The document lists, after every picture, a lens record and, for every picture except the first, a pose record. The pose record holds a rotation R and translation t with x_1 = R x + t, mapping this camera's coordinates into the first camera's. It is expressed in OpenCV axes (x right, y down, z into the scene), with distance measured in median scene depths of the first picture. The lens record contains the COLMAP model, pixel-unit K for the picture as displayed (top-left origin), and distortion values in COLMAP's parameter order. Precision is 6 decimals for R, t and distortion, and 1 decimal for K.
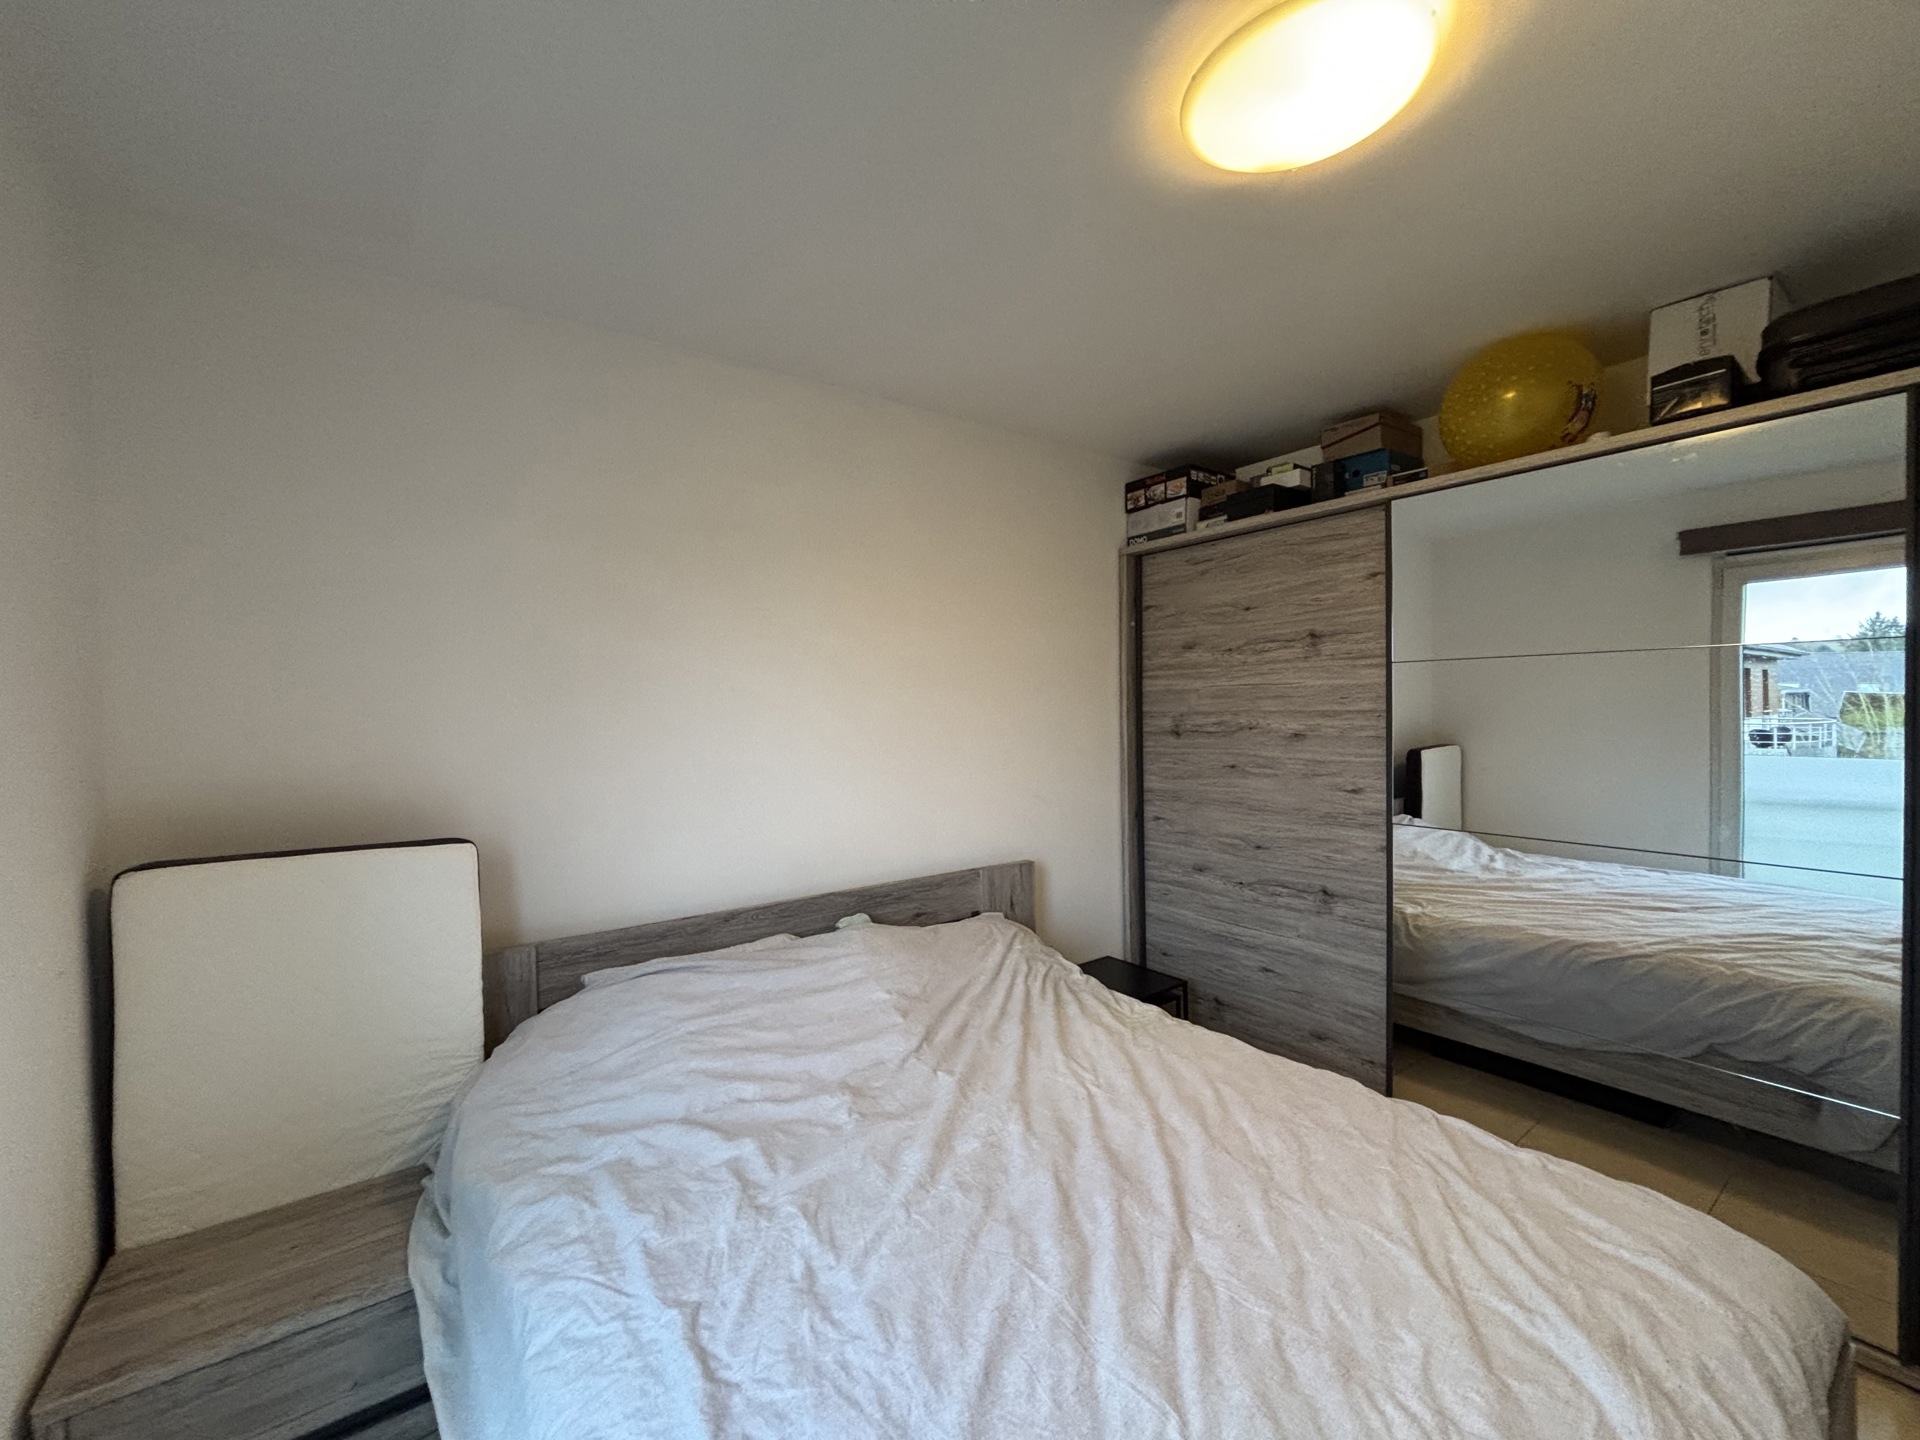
lens RADIAL K [[778.6, 0, 955.8], [0, 778.6, 720.2], [0, 0, 1]] dist [-0.009204, 0.004240]
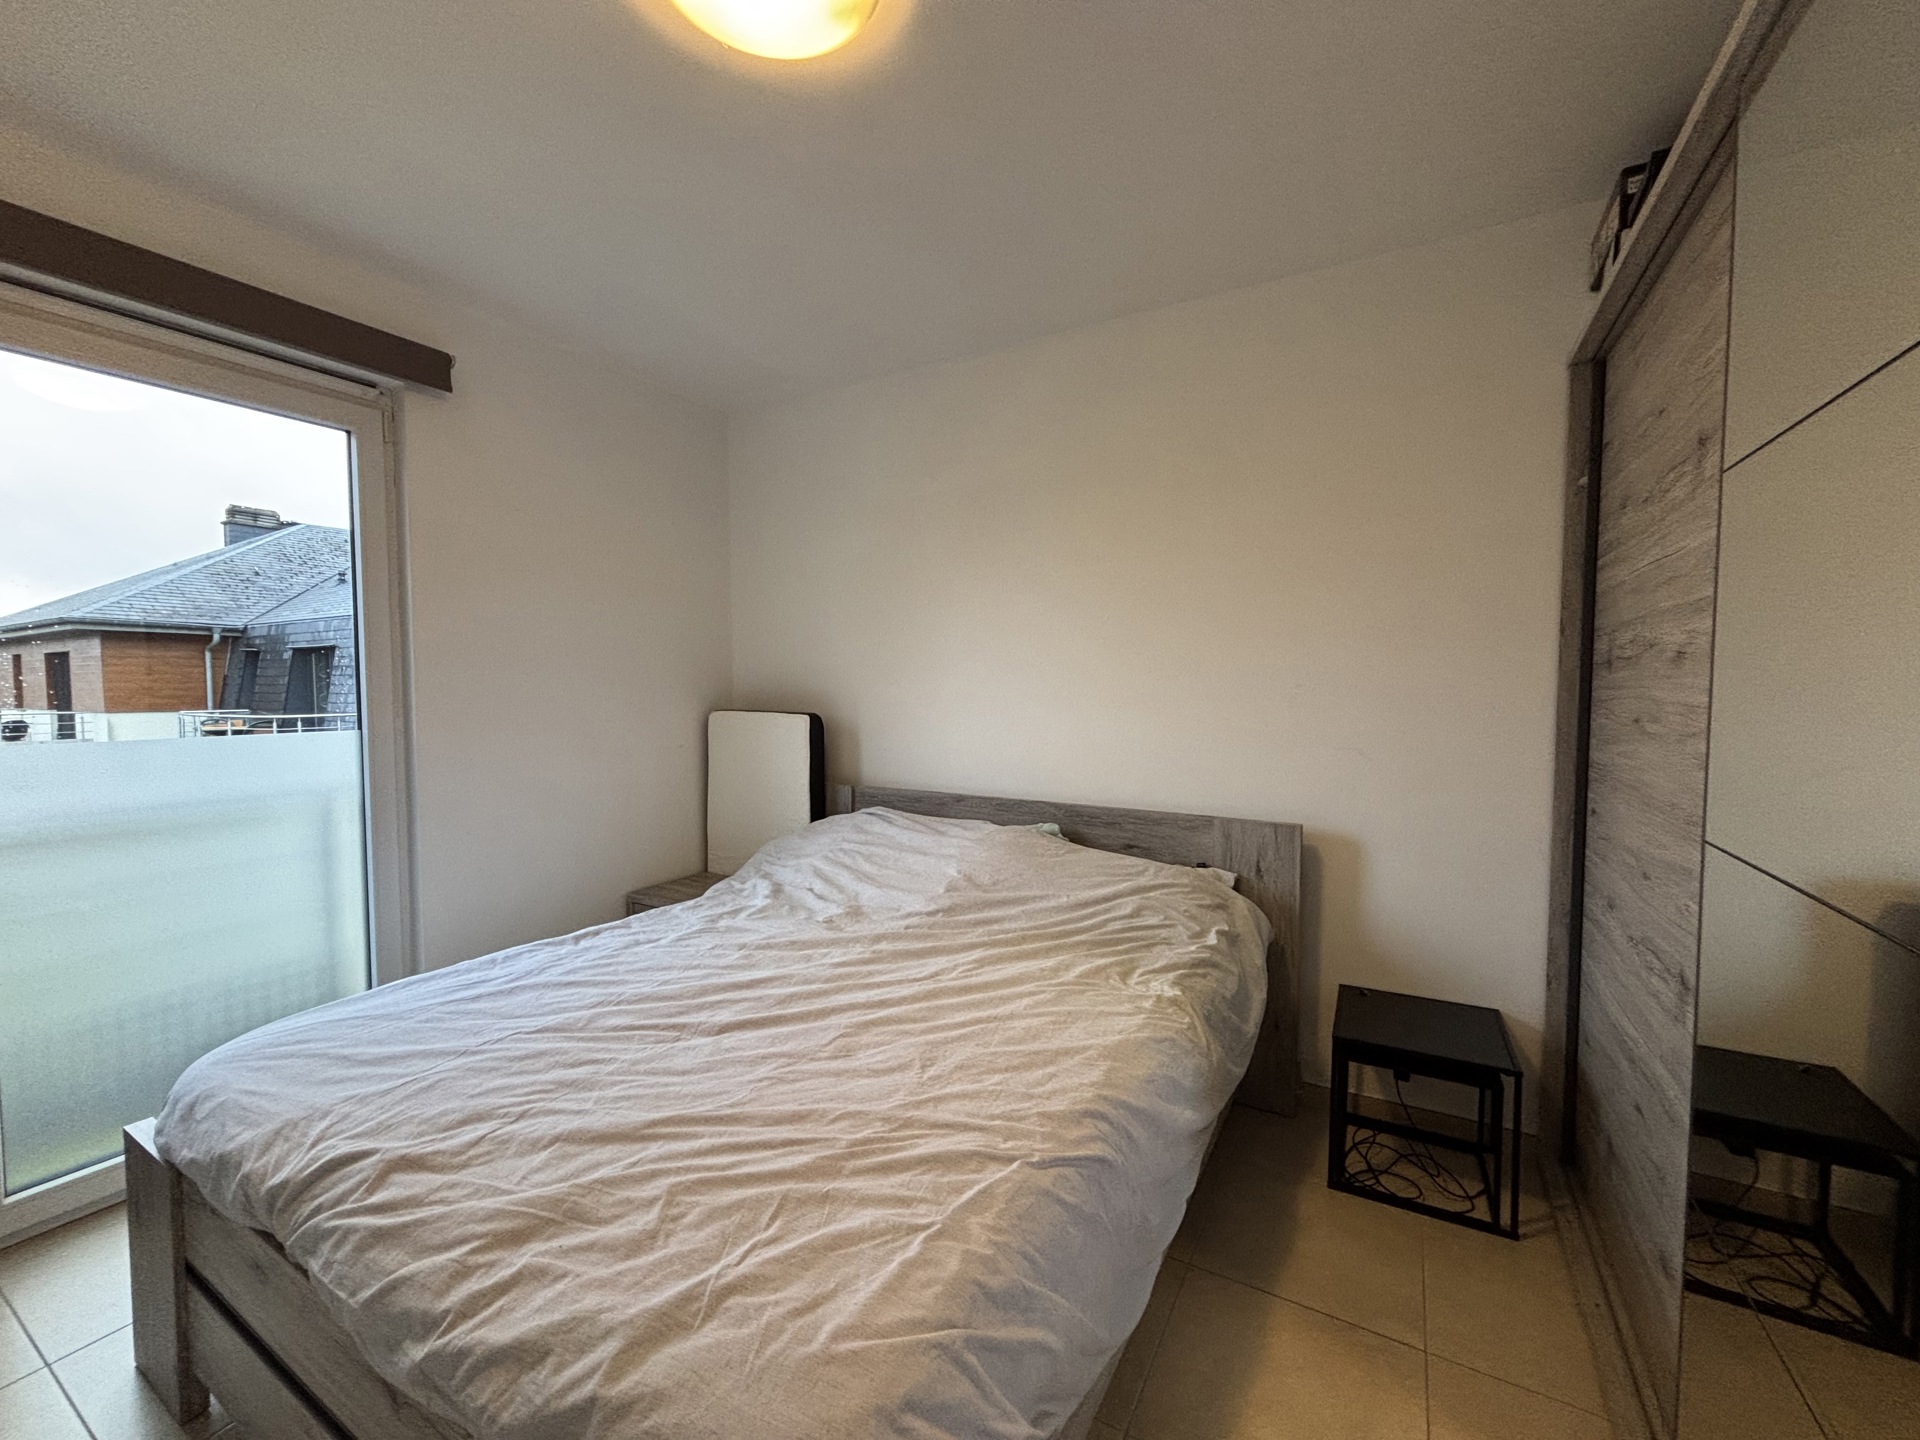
lens RADIAL K [[778.6, 0, 955.8], [0, 778.6, 720.2], [0, 0, 1]] dist [-0.009204, 0.004240]
pose [[0.398355, 0.054160, -0.915631, 0.953950], [-0.040935, 0.998310, 0.041241, 0.084750], [0.916317, 0.021053, 0.399899, 0.547768]]
